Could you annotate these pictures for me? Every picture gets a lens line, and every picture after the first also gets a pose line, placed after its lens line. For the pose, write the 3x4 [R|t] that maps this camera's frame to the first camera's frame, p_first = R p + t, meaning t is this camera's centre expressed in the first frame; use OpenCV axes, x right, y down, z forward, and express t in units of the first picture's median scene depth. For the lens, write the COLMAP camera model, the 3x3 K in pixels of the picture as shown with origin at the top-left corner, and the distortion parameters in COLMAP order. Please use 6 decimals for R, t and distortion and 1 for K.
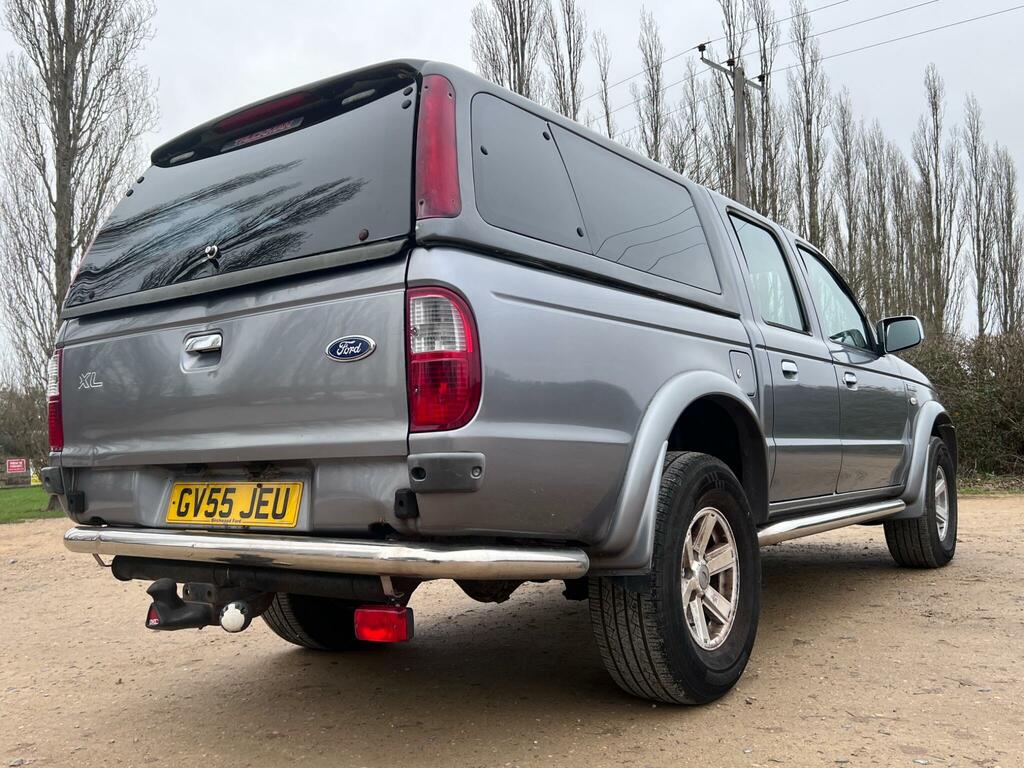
lens RADIAL K [[932.7, 0, 512.0], [0, 932.7, 384.0], [0, 0, 1]] dist [0.066573, -0.089744]
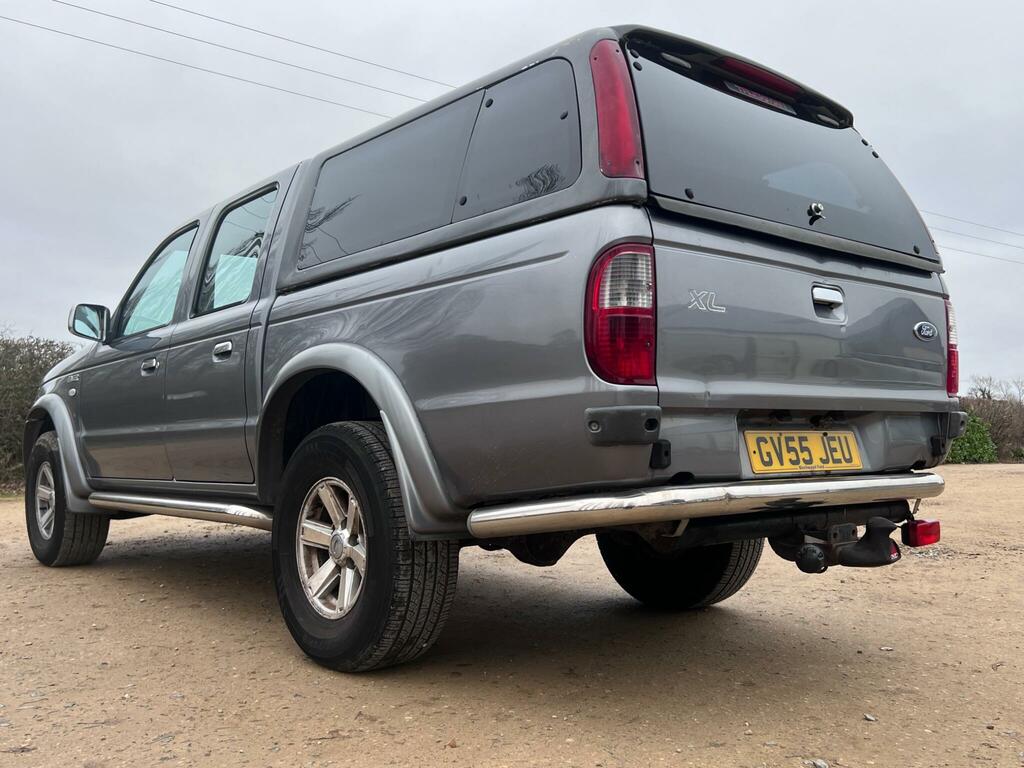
lens RADIAL K [[932.7, 0, 512.0], [0, 932.7, 384.0], [0, 0, 1]] dist [0.066573, -0.089744]
pose [[0.234089, 0.086351, 0.968373, -1.305567], [-0.063800, 0.995265, -0.073327, 0.141018], [-0.970120, -0.044618, 0.238489, 1.004706]]
